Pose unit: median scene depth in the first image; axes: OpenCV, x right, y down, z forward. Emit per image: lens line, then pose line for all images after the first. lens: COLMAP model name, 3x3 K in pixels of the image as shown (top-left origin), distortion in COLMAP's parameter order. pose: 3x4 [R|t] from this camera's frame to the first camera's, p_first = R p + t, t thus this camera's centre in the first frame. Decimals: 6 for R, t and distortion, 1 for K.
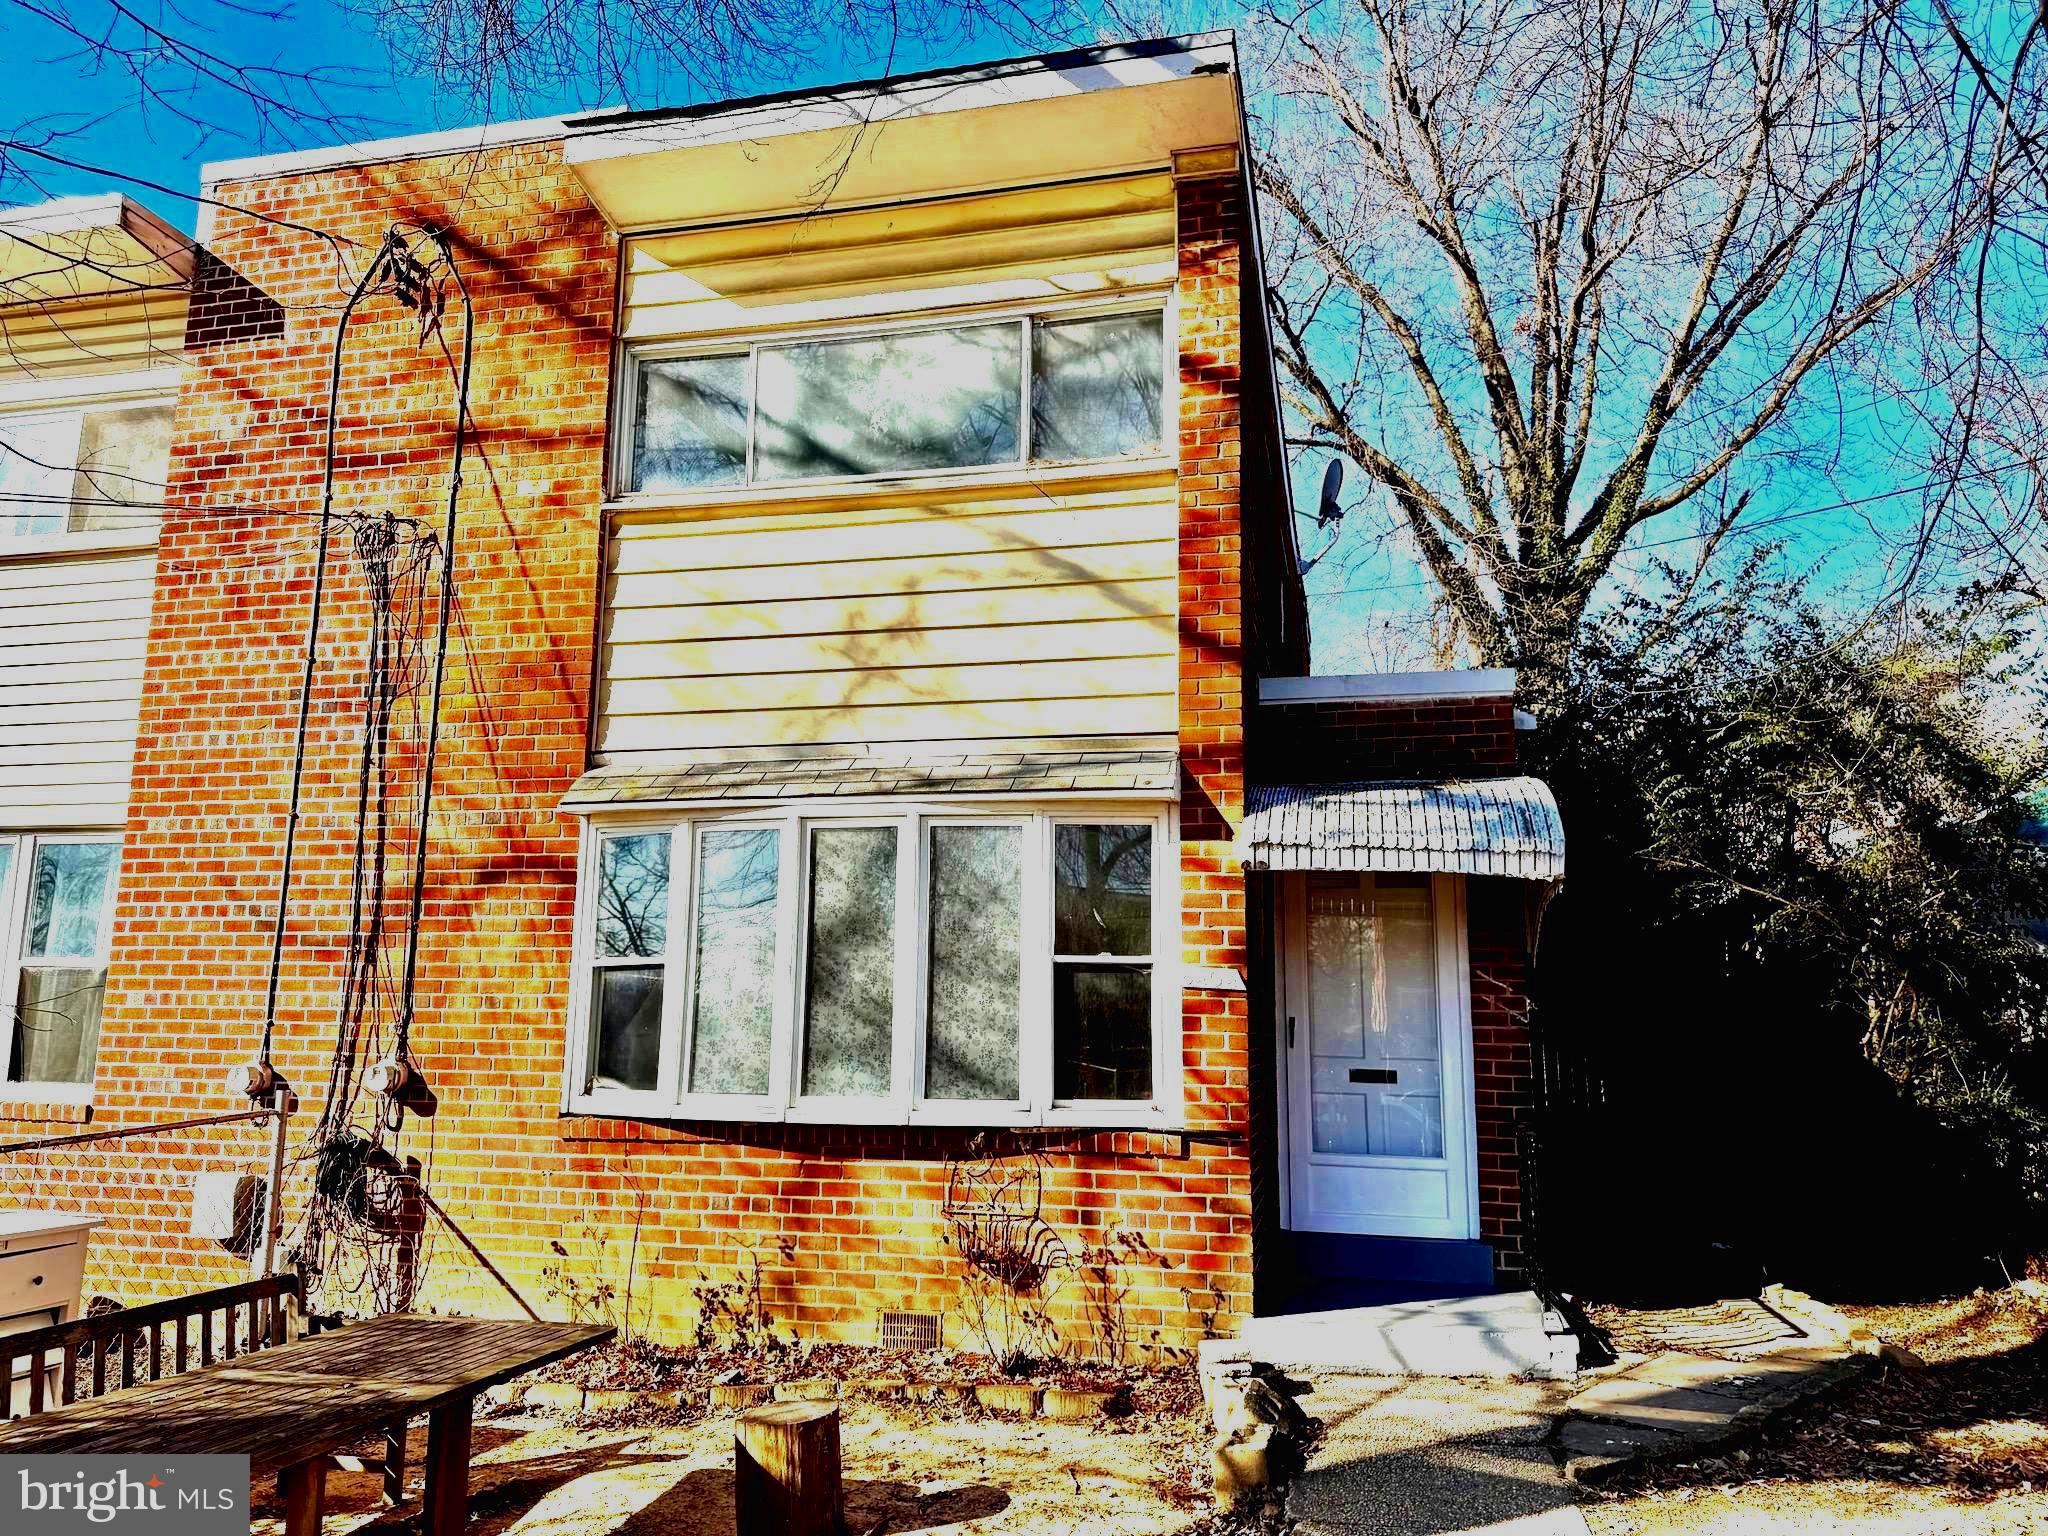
lens RADIAL K [[1440.0, 0, 1023.5], [0, 1440.0, 774.0], [0, 0, 1]] dist [0.047601, -0.048316]
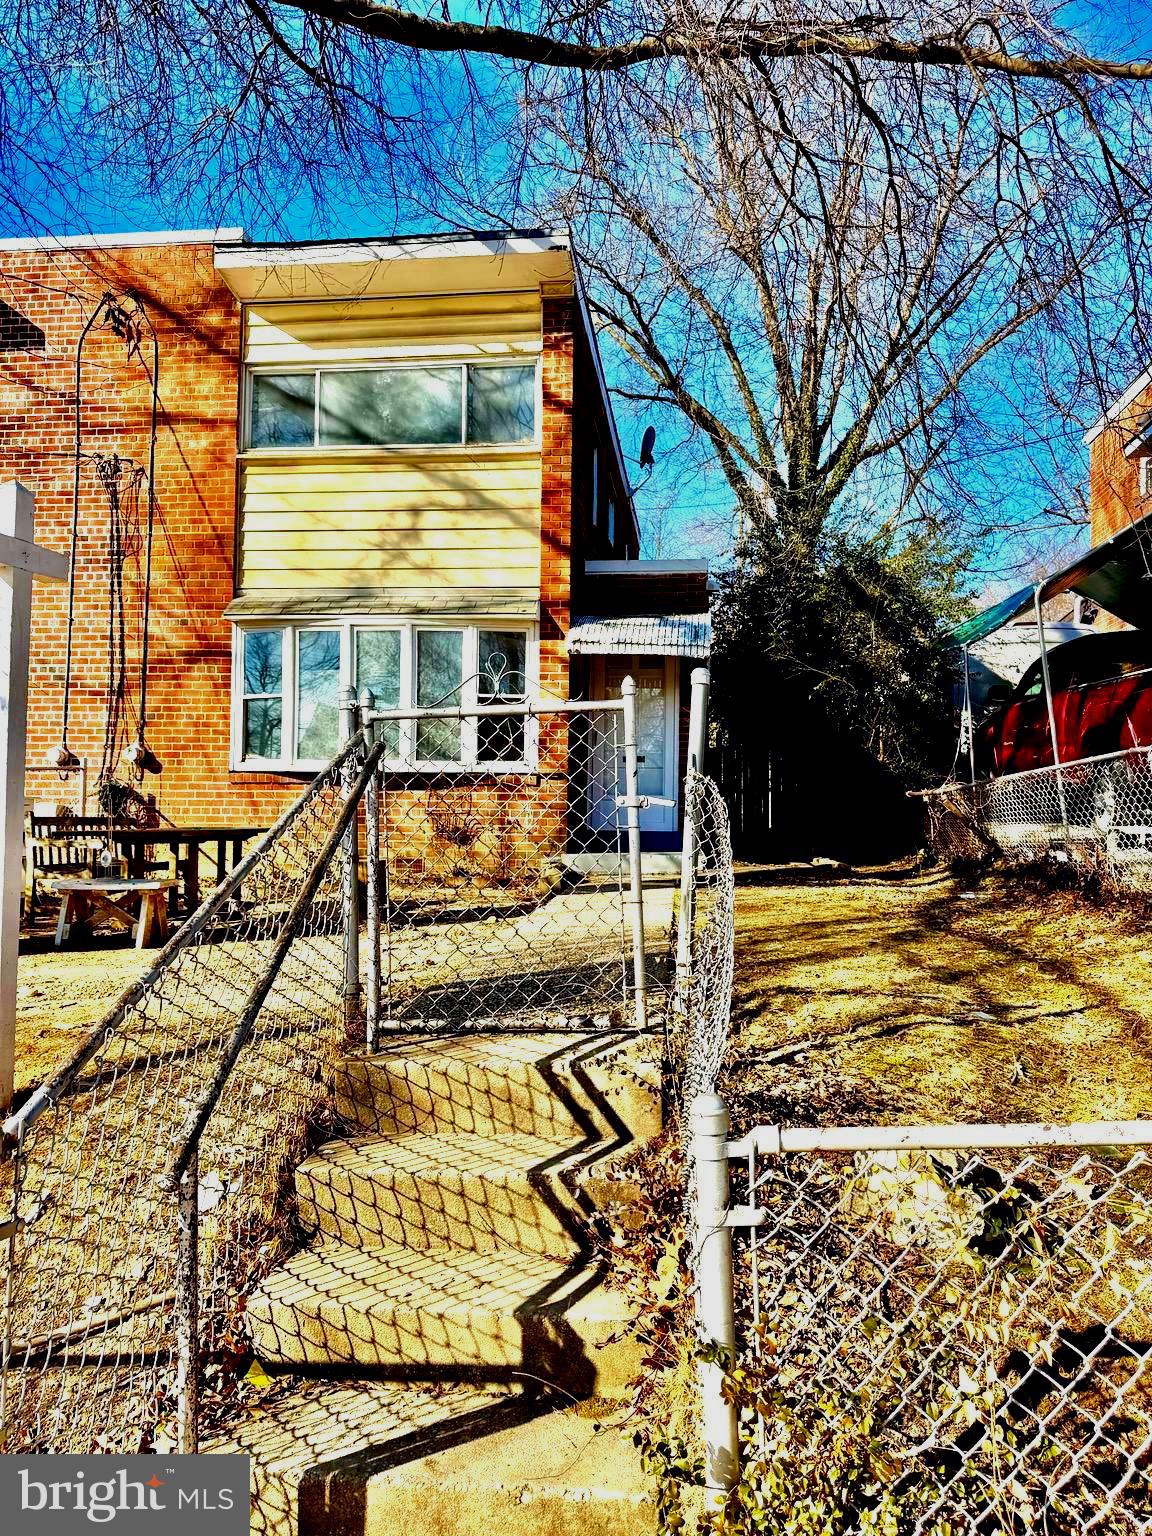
lens RADIAL K [[1080.0, 0, 577.9], [0, 1080.0, 766.1], [0, 0, 1]] dist [0.047601, -0.048316]
pose [[0.993902, 0.006111, 0.110100, -0.004611], [-0.020072, 0.991808, 0.126150, 0.026142], [-0.108427, -0.127591, 0.985882, -0.488680]]
